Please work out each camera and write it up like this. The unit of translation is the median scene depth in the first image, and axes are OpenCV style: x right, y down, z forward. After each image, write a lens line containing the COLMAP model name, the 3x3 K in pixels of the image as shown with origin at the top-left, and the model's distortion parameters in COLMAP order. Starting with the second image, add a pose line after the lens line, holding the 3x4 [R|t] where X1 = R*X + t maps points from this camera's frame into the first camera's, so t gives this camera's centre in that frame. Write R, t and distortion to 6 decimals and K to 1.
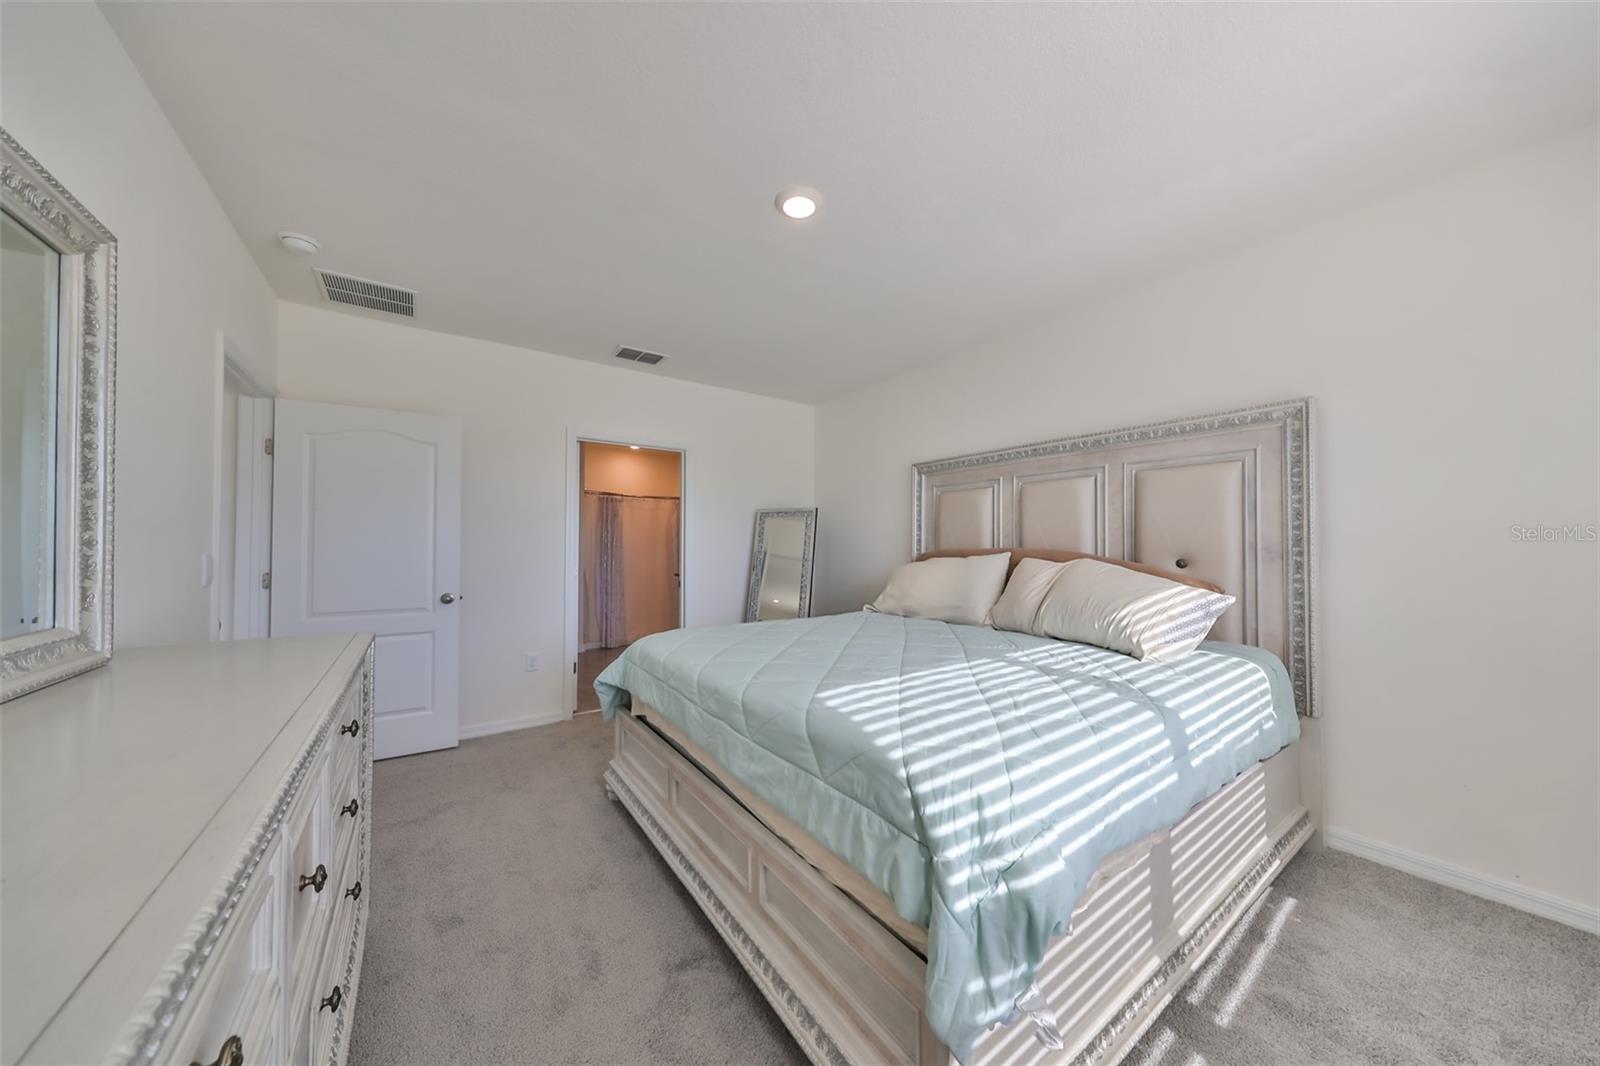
lens RADIAL K [[495.2, 0, 802.1], [0, 495.2, 546.6], [0, 0, 1]] dist [-0.000016, 0.000042]
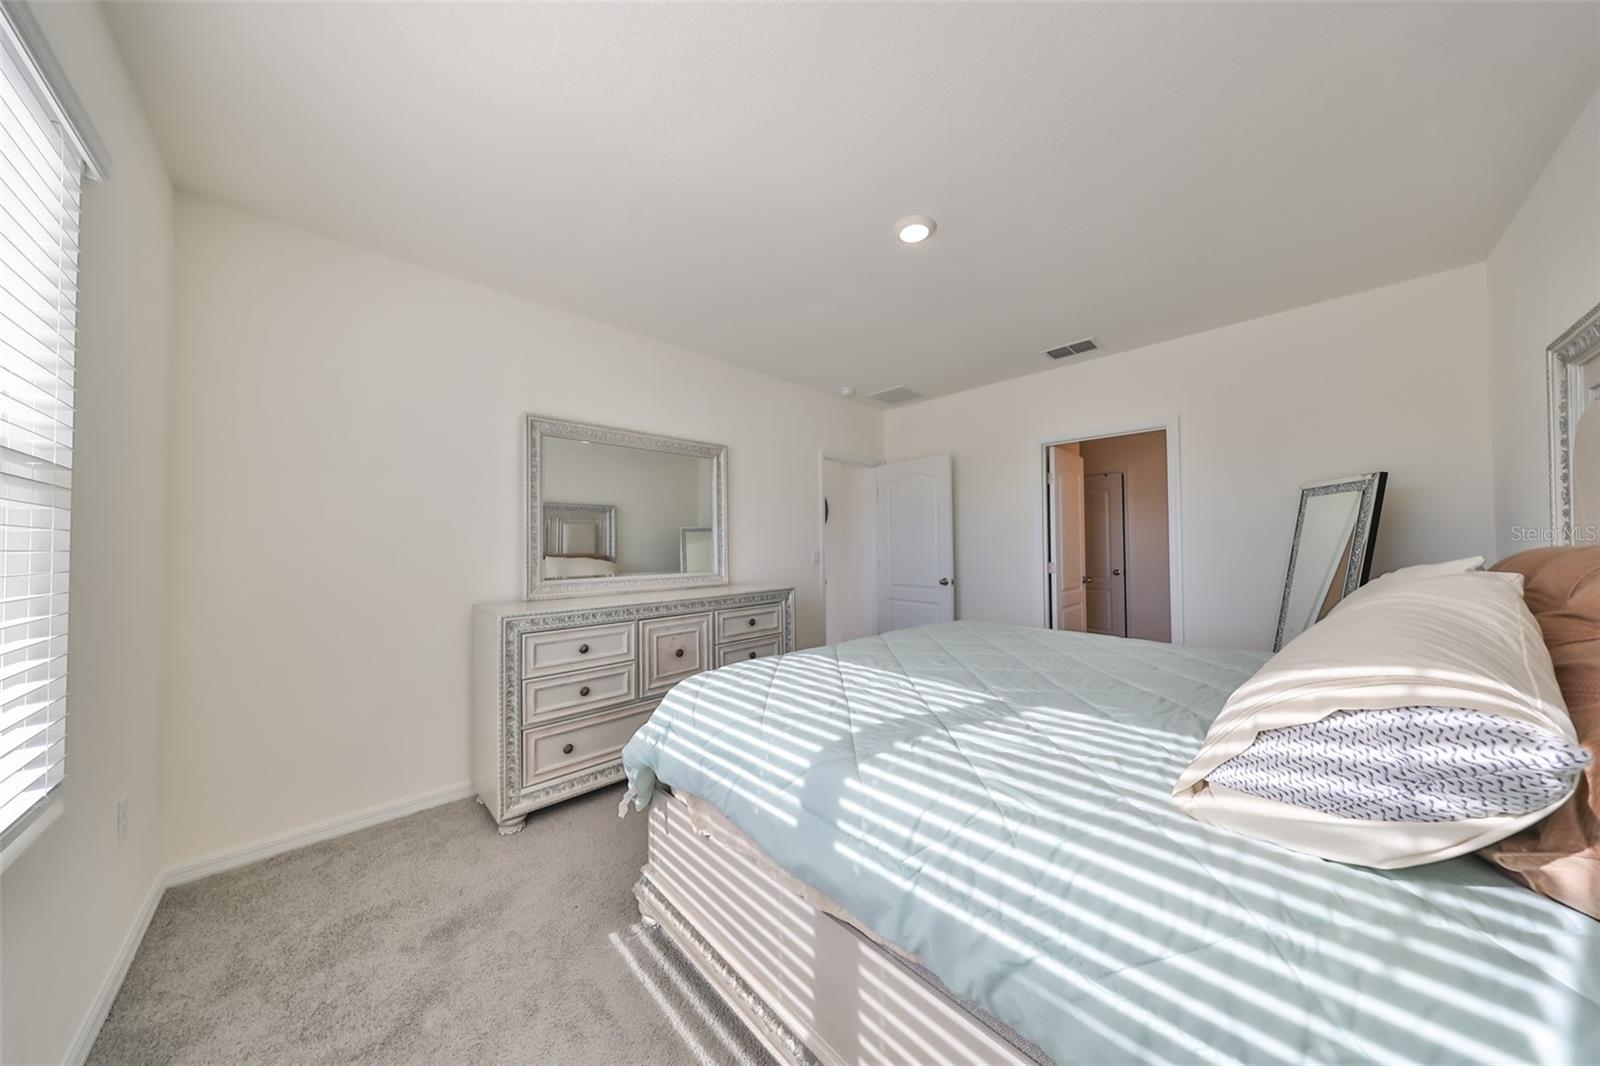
lens RADIAL K [[495.2, 0, 802.1], [0, 495.2, 546.6], [0, 0, 1]] dist [-0.000016, 0.000042]
pose [[0.177020, -0.001754, -0.984206, 0.617527], [0.005742, 0.999983, -0.000750, 0.002786], [0.984191, -0.005518, 0.177027, 0.342807]]
